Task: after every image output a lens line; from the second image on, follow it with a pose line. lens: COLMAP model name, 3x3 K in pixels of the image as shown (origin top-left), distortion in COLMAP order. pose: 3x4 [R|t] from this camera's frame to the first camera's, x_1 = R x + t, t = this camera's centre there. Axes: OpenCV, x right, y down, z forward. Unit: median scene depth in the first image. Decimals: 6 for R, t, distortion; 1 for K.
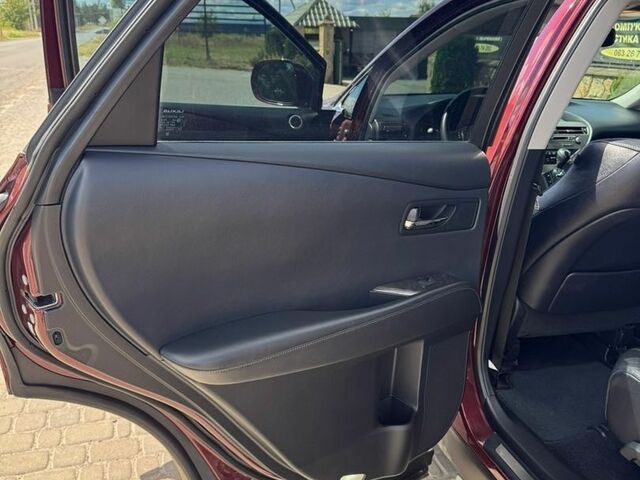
lens RADIAL K [[593.4, 0, 326.2], [0, 593.4, 242.8], [0, 0, 1]] dist [0.013369, -0.009044]
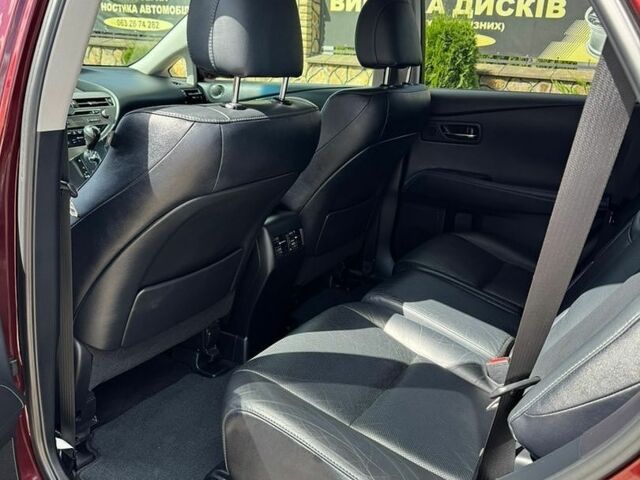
lens RADIAL K [[593.4, 0, 326.2], [0, 593.4, 242.8], [0, 0, 1]] dist [0.013369, -0.009044]
pose [[0.728745, -0.215484, 0.649998, 0.075833], [0.189908, 0.975564, 0.110499, -0.032318], [-0.657925, 0.042914, 0.751859, 0.195644]]
